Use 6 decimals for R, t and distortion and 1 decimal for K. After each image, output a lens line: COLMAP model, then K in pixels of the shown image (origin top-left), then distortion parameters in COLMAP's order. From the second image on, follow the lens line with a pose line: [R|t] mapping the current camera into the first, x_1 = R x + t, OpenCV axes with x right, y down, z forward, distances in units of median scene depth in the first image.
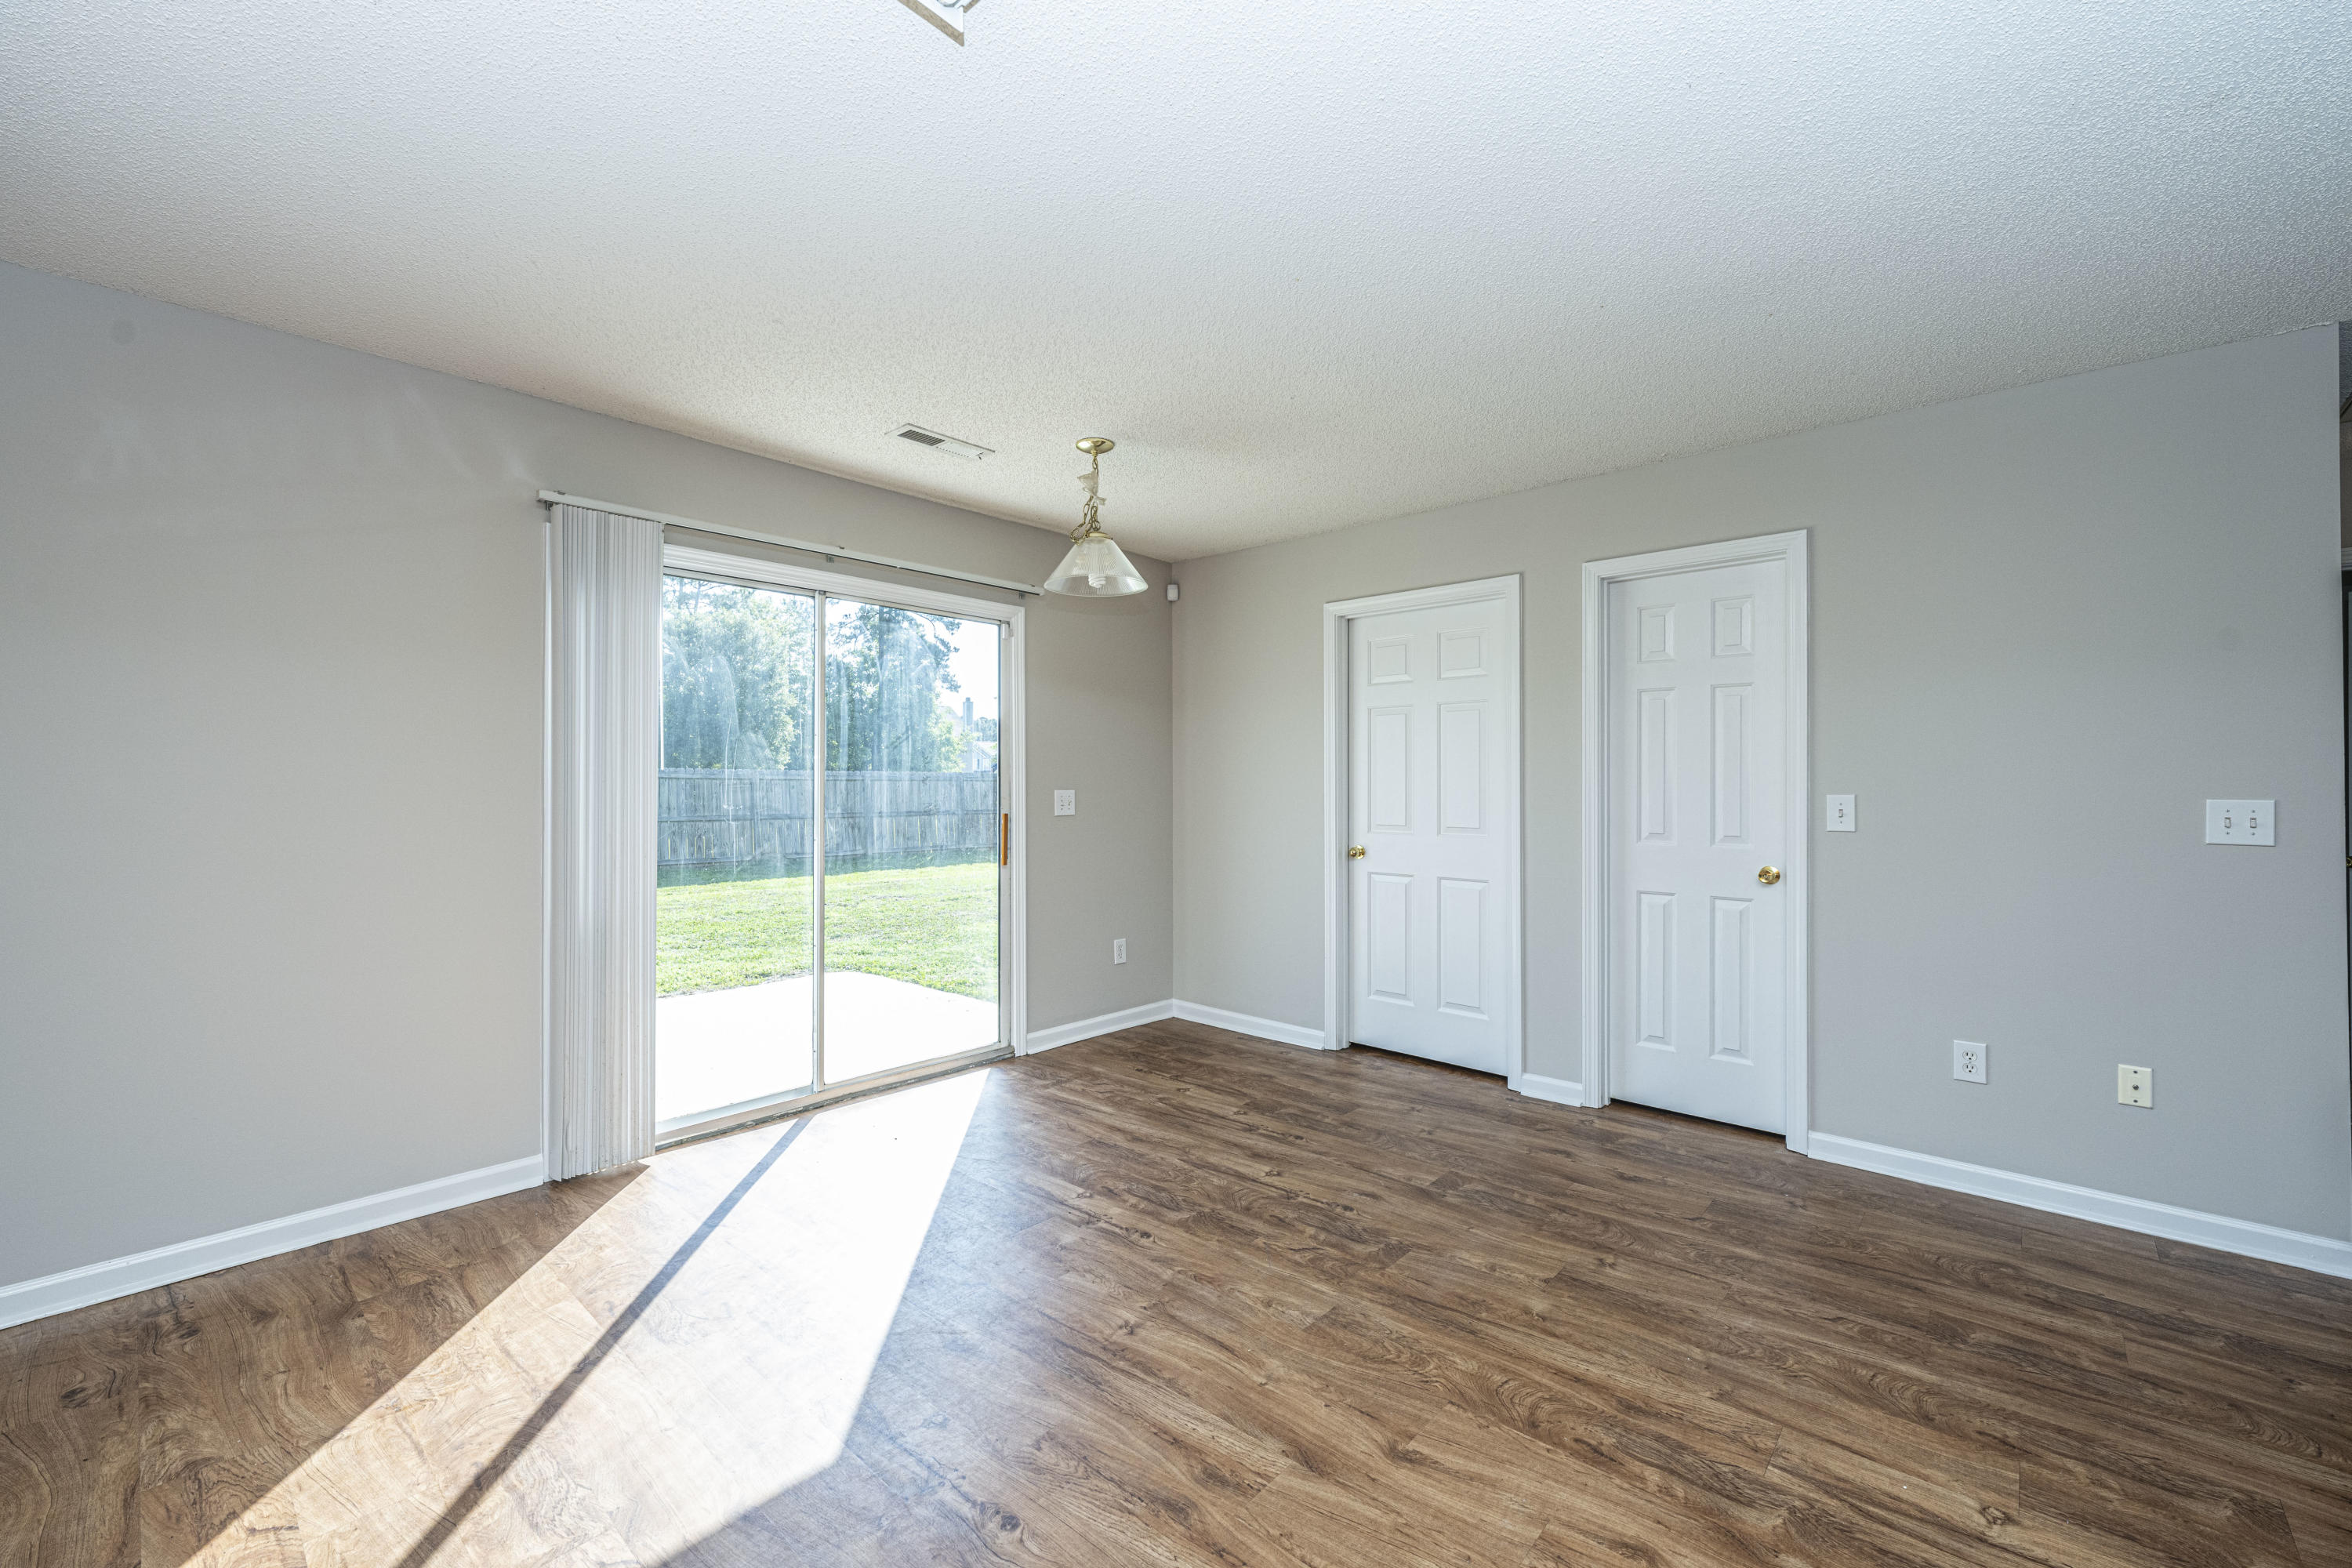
lens RADIAL K [[957.1, 0, 1168.1], [0, 957.1, 793.1], [0, 0, 1]] dist [-0.001225, 0.000324]
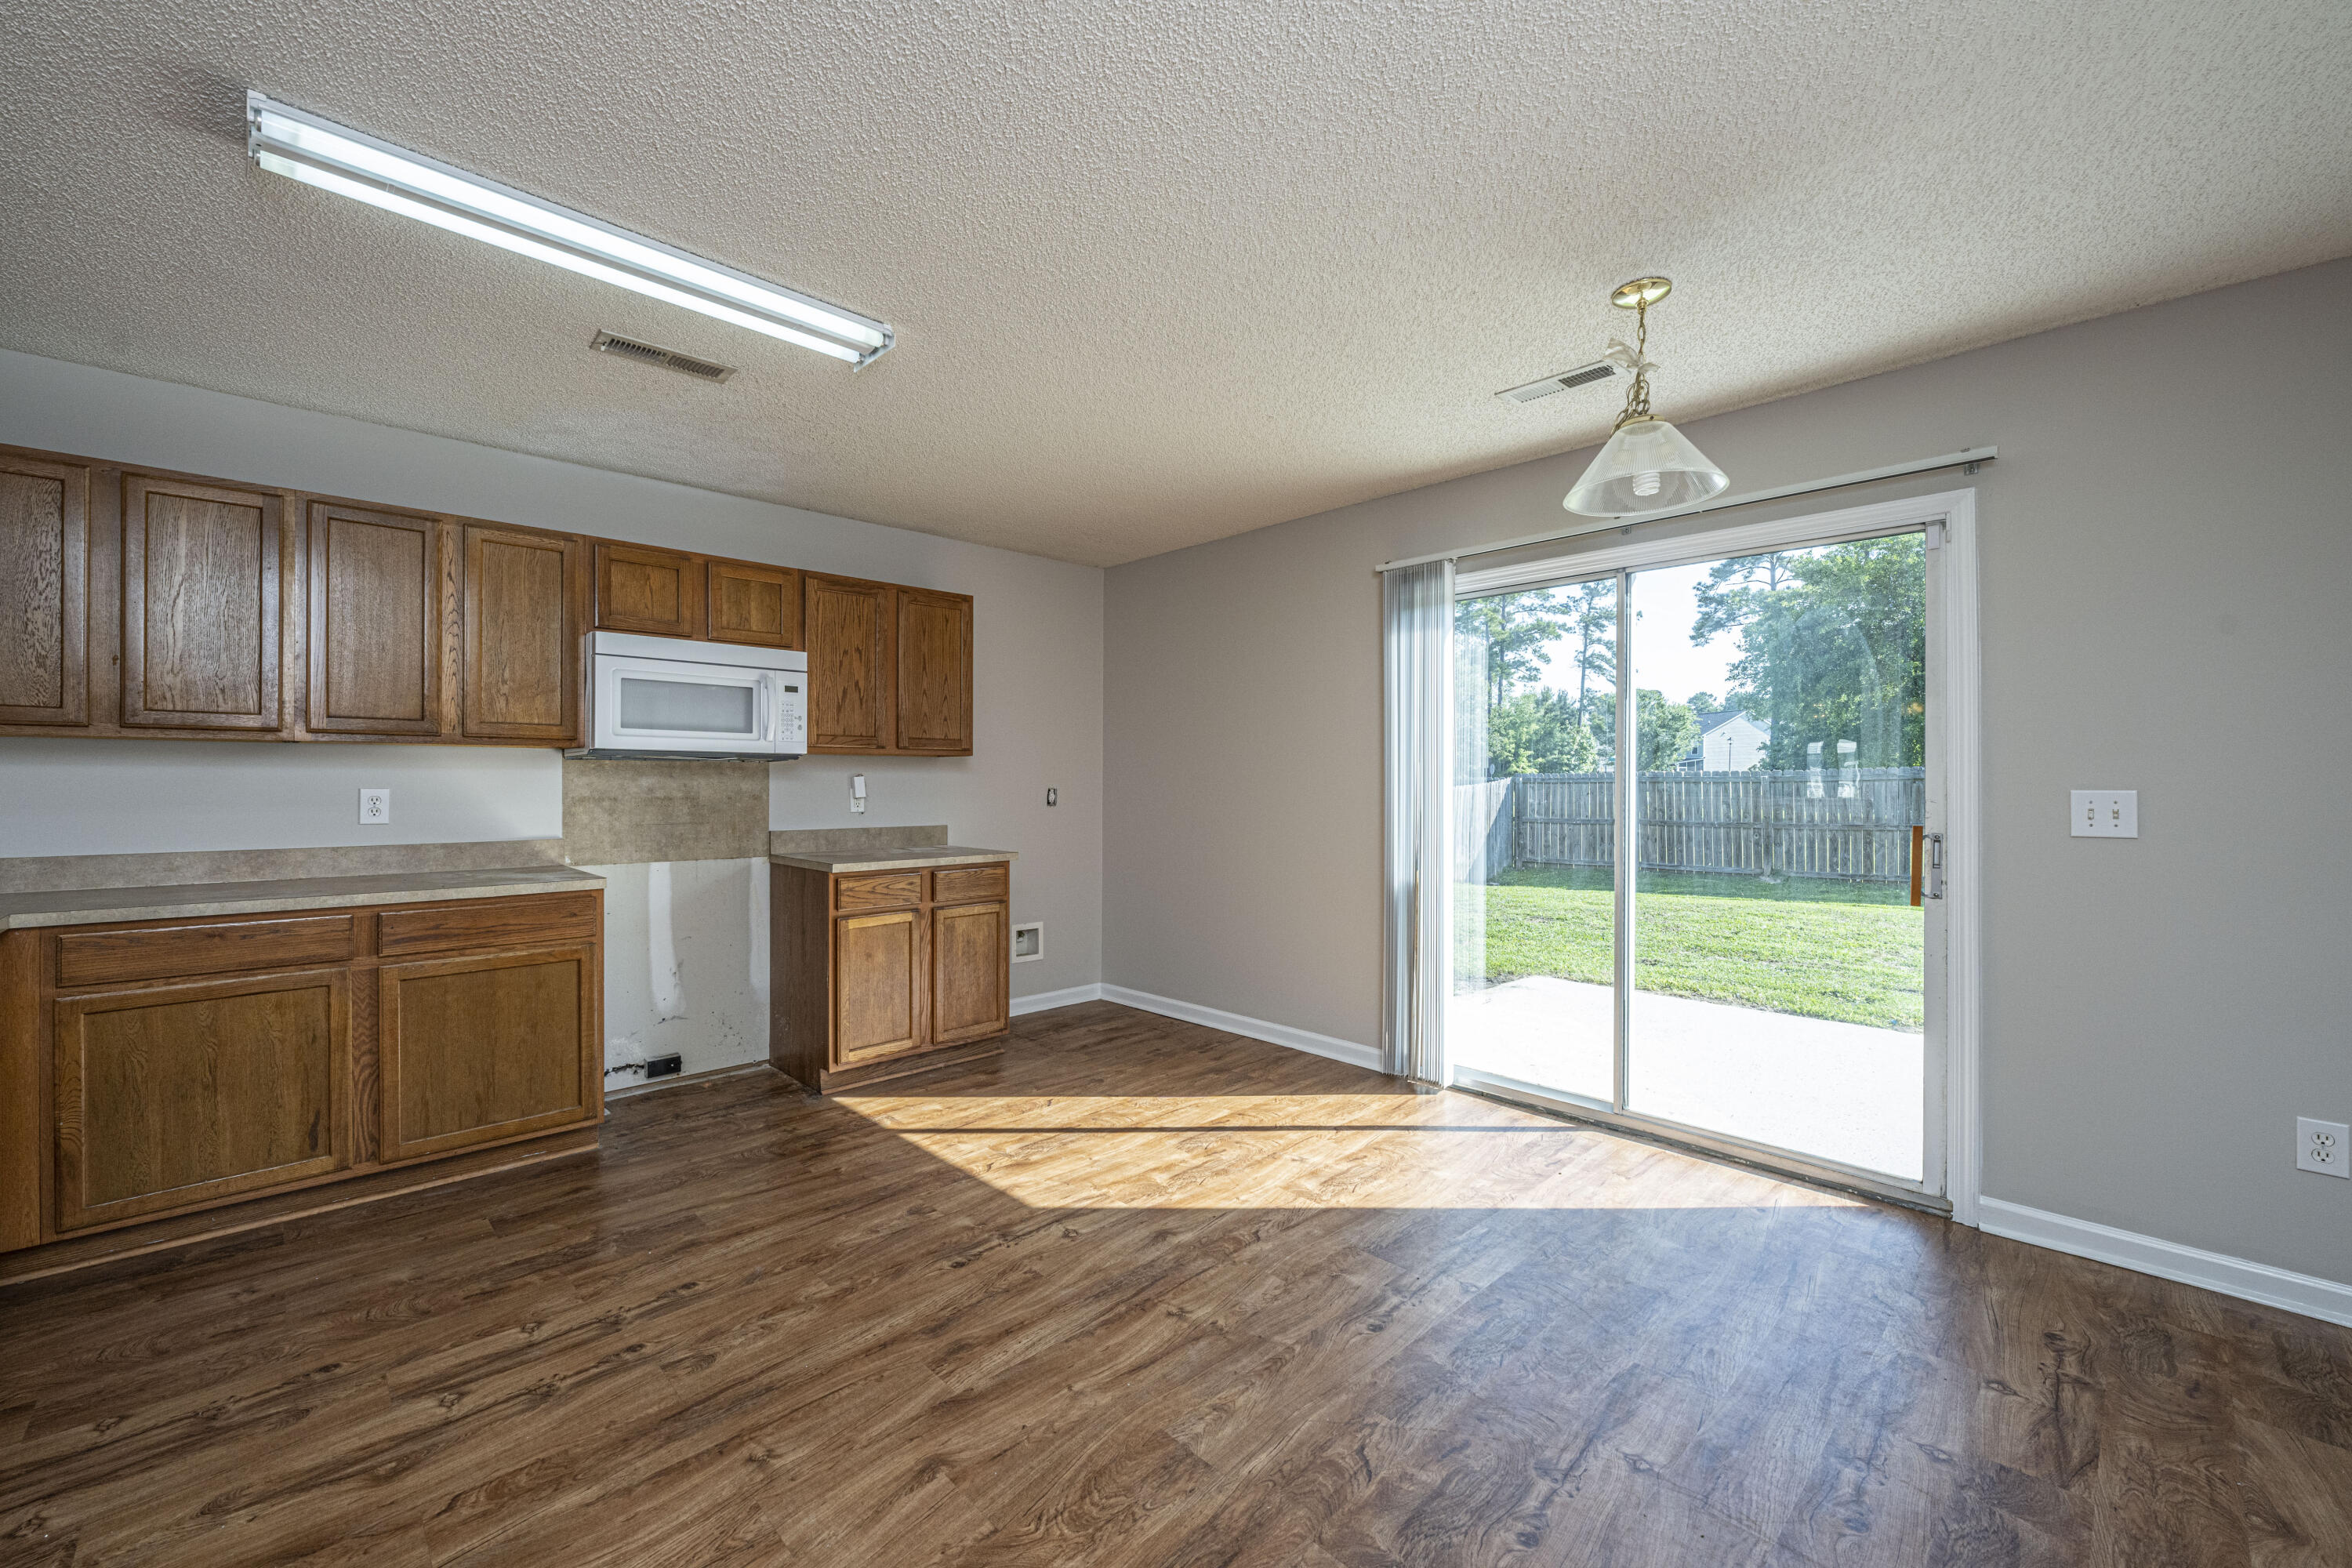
lens RADIAL K [[939.4, 0, 1171.8], [0, 939.4, 776.5], [0, 0, 1]] dist [-0.001121, 0.000146]
pose [[-0.073322, -0.008252, -0.997274, 0.803793], [-0.009374, 0.999927, -0.007585, -0.005177], [0.997264, 0.008792, -0.073394, 0.884388]]
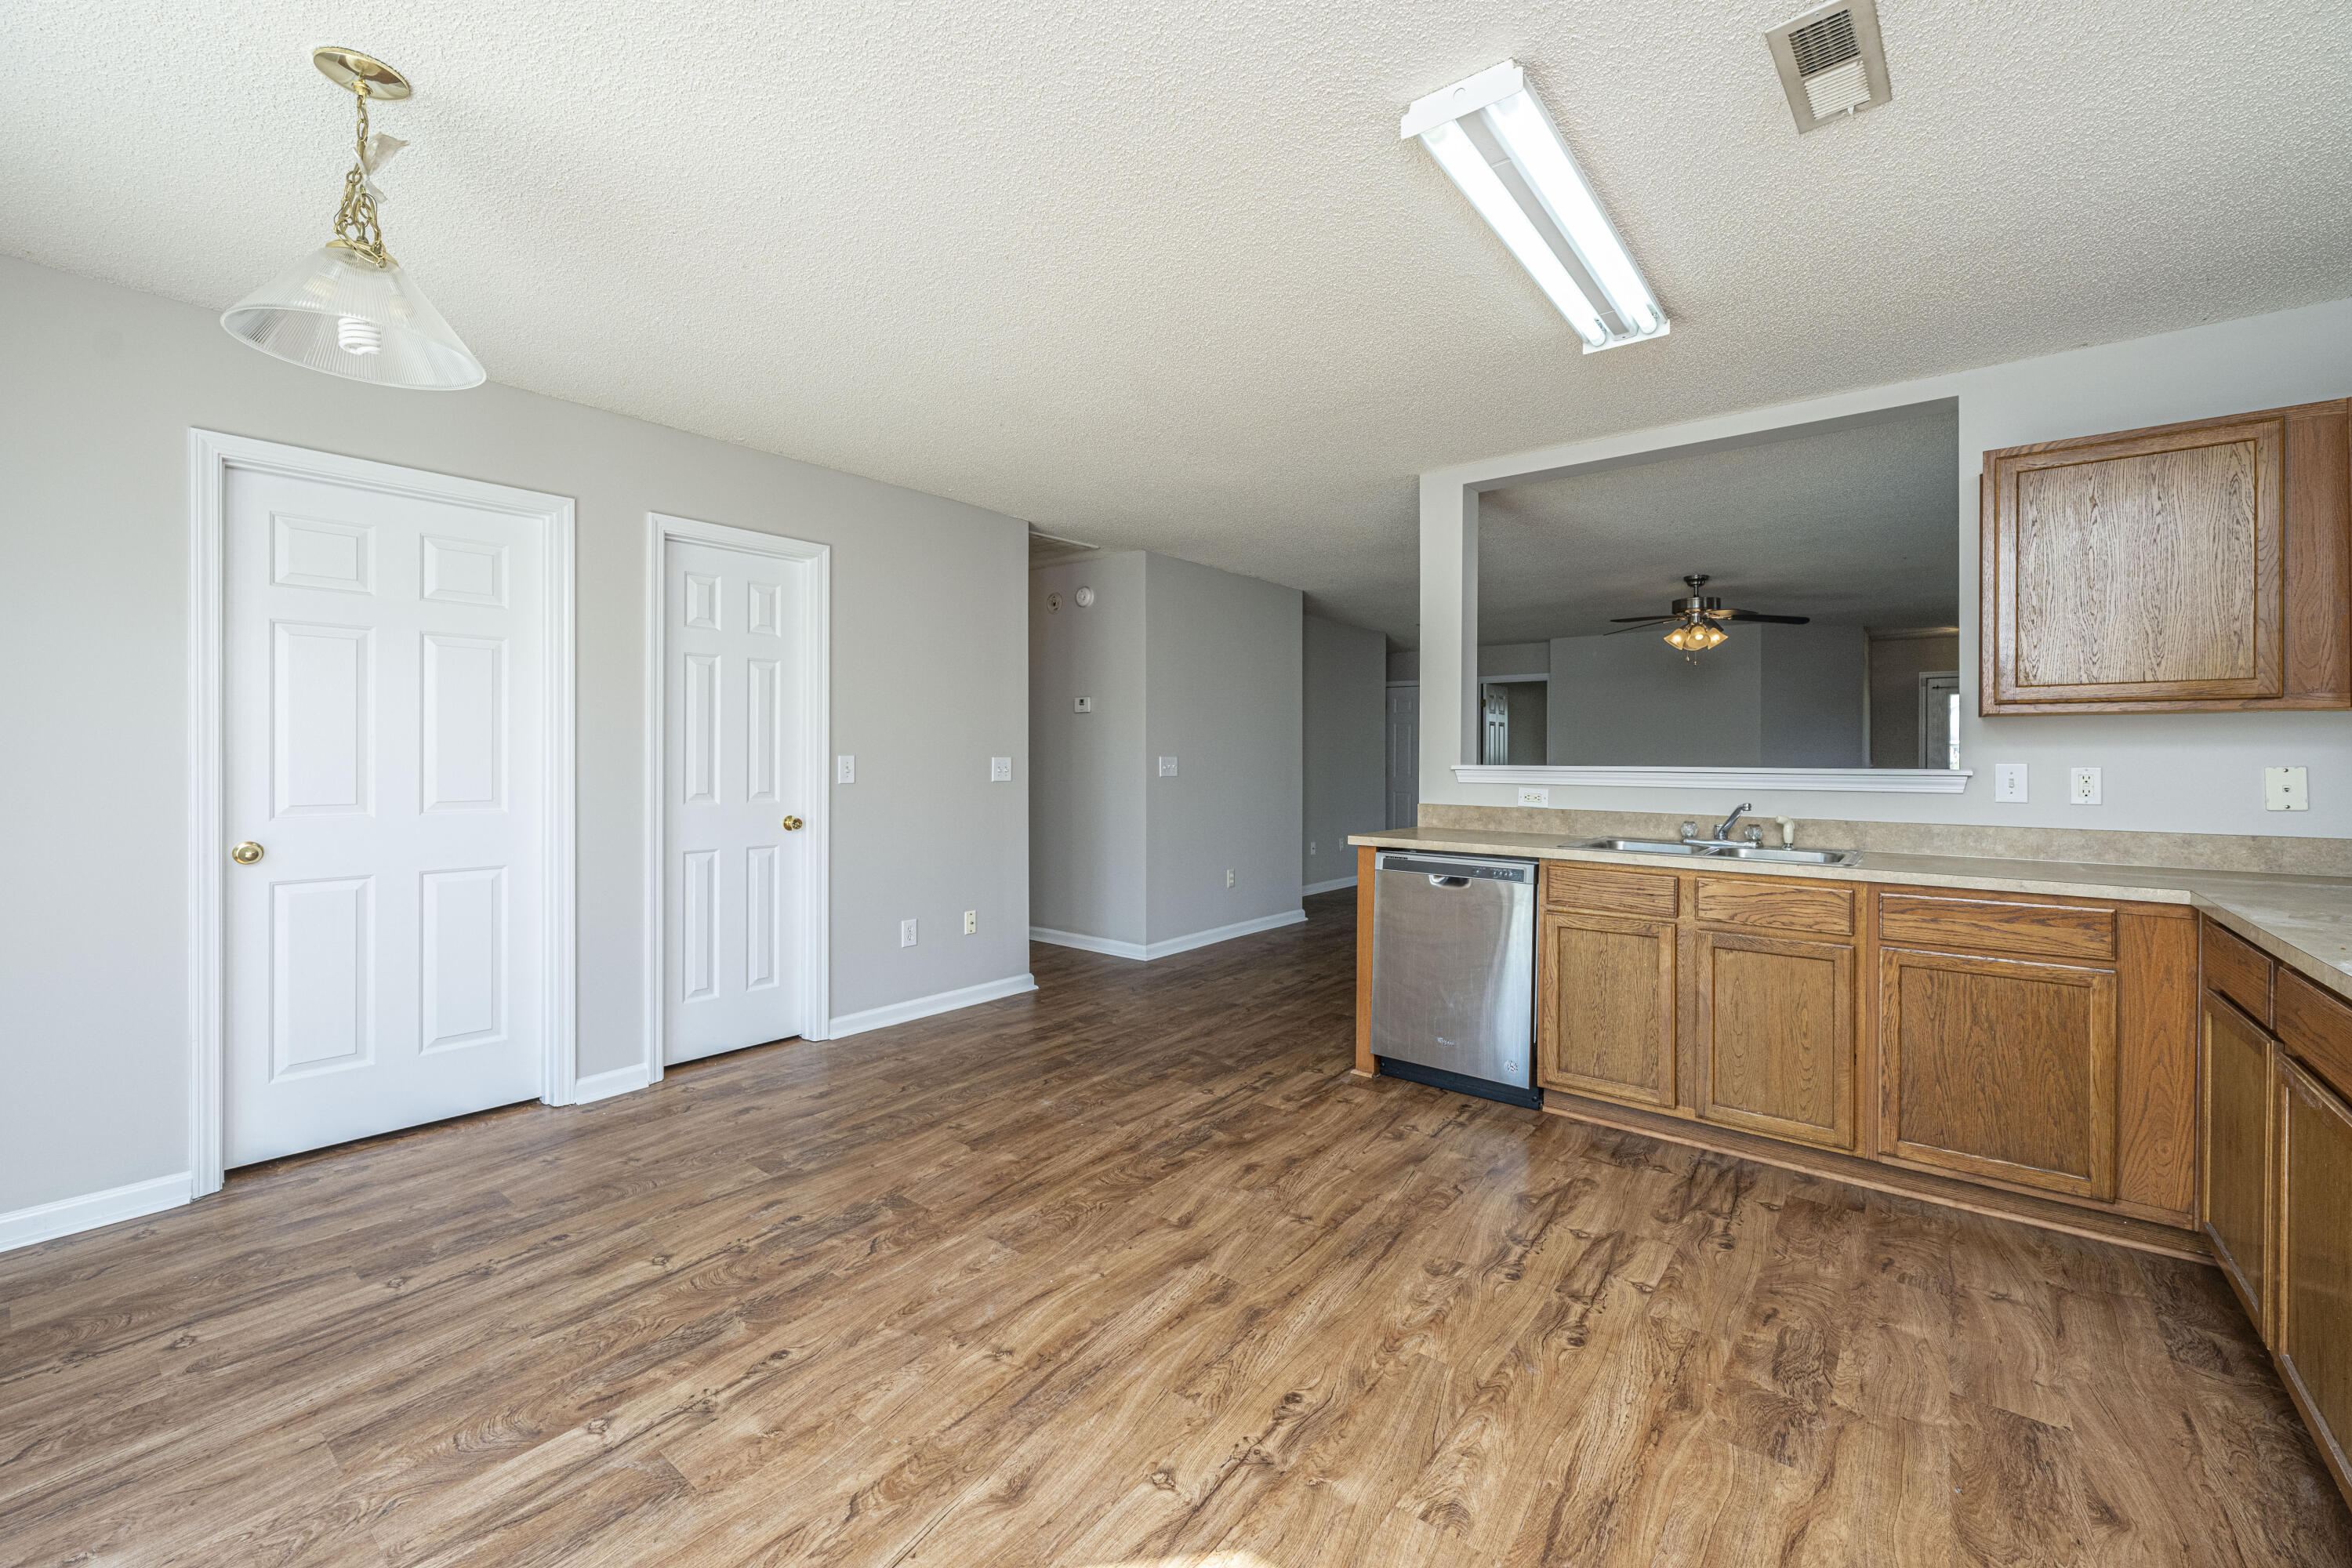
lens RADIAL K [[958.8, 0, 1198.5], [0, 958.8, 755.5], [0, 0, 1]] dist [-0.000963, 0.000045]
pose [[-0.078659, -0.003411, 0.996896, -0.795529], [0.003514, 0.999987, 0.003699, -0.006670], [-0.996895, 0.003795, -0.078646, 0.735177]]
